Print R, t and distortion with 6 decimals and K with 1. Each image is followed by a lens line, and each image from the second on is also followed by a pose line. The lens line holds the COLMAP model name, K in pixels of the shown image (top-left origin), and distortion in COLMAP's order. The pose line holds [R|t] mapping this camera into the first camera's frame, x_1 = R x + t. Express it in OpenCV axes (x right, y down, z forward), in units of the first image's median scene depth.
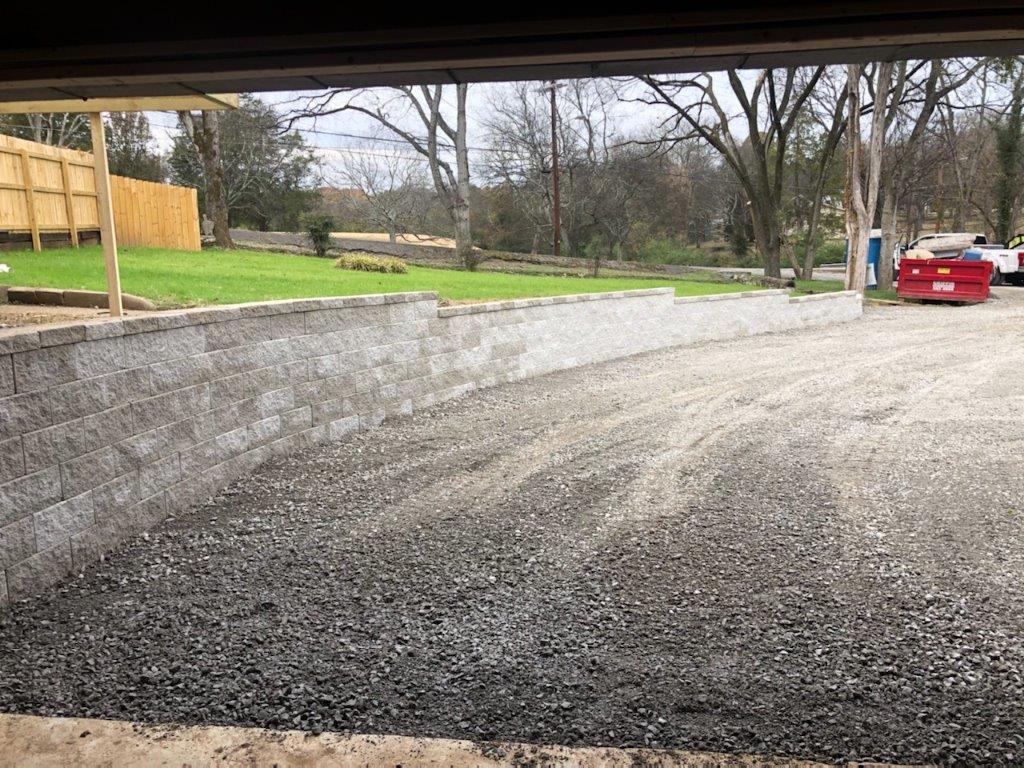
lens RADIAL K [[775.3, 0, 512.0], [0, 775.3, 384.0], [0, 0, 1]] dist [-0.000479, -0.001142]
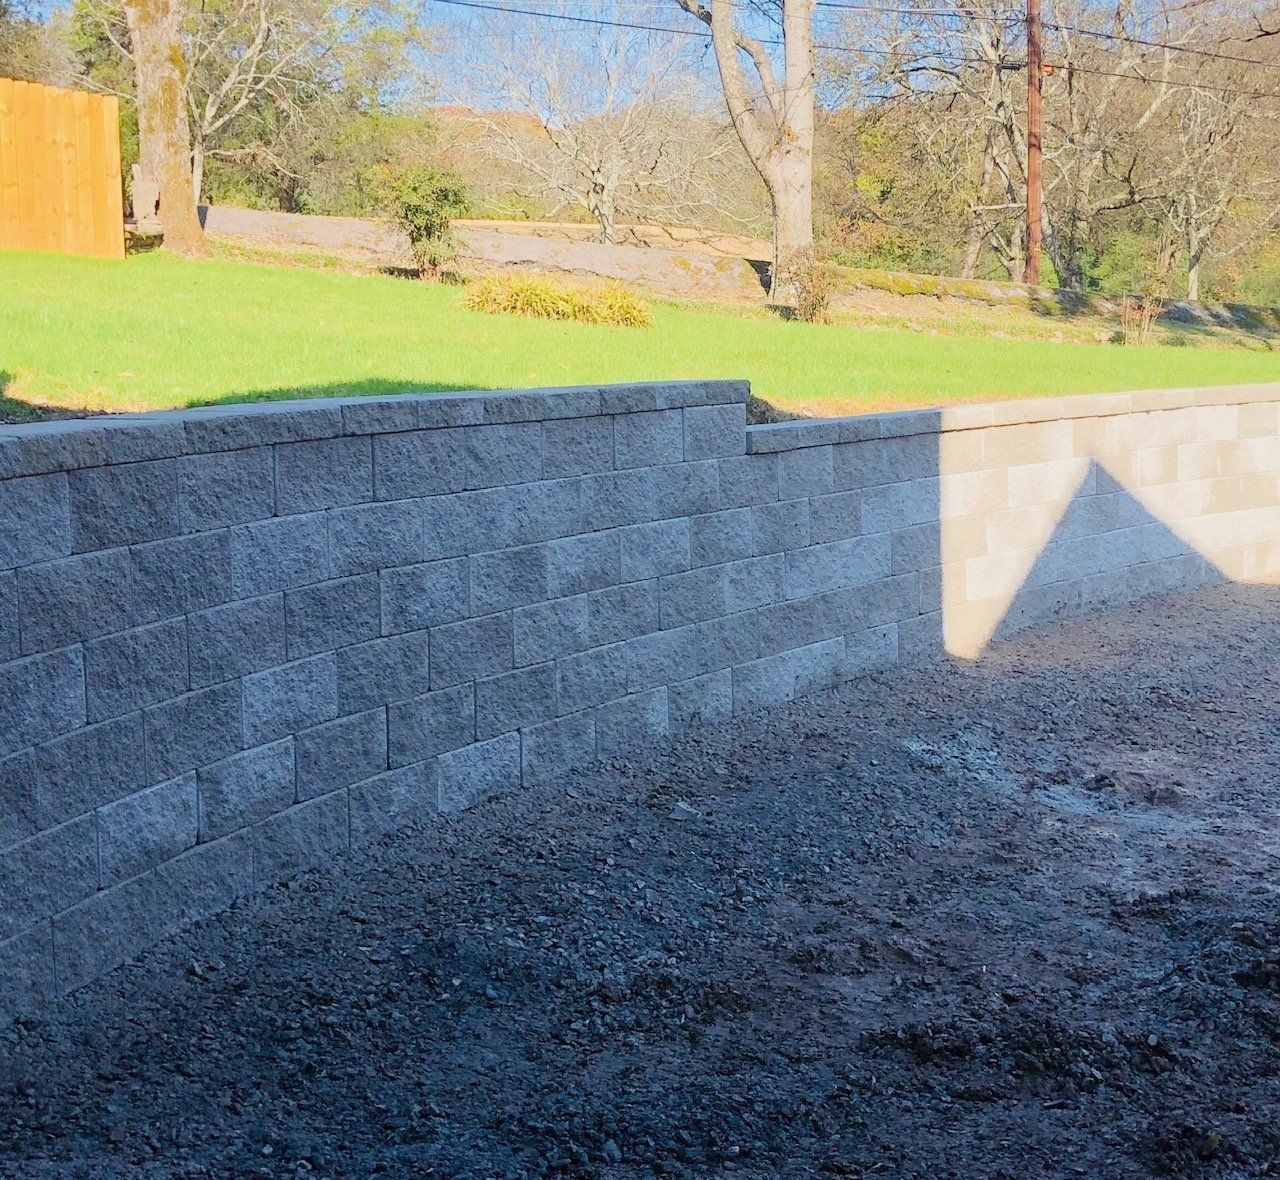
lens RADIAL K [[1442.8, 0, 640.0], [0, 1442.8, 590.0], [0, 0, 1]] dist [0.074021, -0.007243]
pose [[0.994551, 0.031811, -0.099278, -0.080643], [-0.027856, 0.998772, 0.040973, -0.052152], [0.100460, -0.037984, 0.994216, 0.356906]]
